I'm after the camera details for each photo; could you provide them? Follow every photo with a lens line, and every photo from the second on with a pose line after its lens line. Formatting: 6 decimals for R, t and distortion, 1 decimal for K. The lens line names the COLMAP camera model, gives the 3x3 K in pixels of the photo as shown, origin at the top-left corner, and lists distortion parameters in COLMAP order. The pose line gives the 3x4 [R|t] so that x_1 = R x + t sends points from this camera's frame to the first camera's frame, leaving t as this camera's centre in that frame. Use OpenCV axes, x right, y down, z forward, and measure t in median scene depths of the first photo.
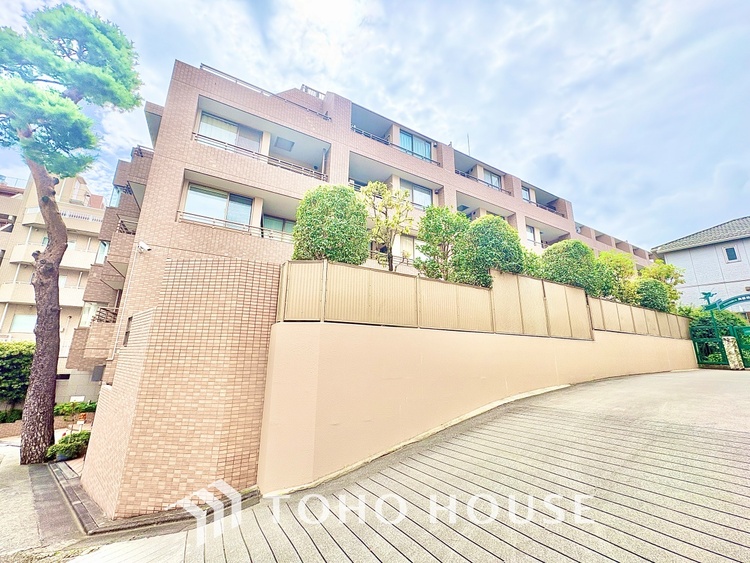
lens RADIAL K [[299.6, 0, 375.0], [0, 299.6, 281.5], [0, 0, 1]] dist [0.000162, 0.000200]
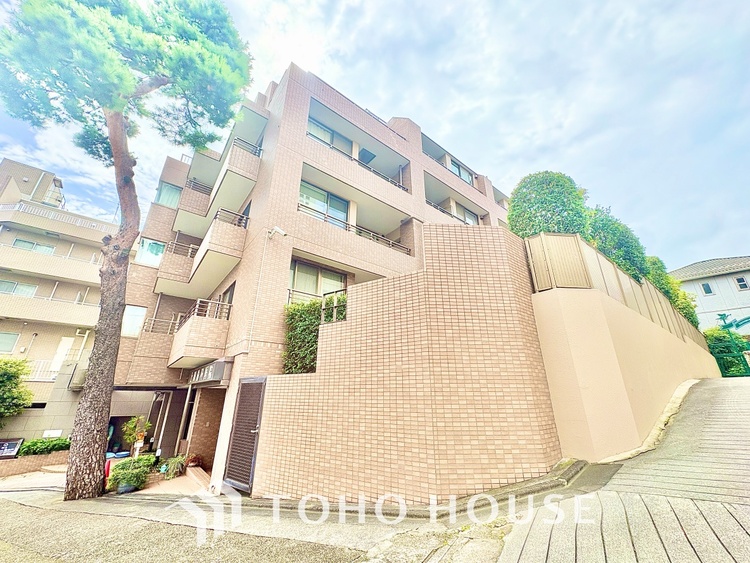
lens RADIAL K [[299.6, 0, 375.0], [0, 299.6, 281.5], [0, 0, 1]] dist [0.000162, 0.000200]
pose [[0.987416, 0.048210, 0.150616, -0.440065], [-0.028497, 0.991052, -0.130401, 0.107597], [-0.155555, 0.124468, 0.979954, 0.046983]]
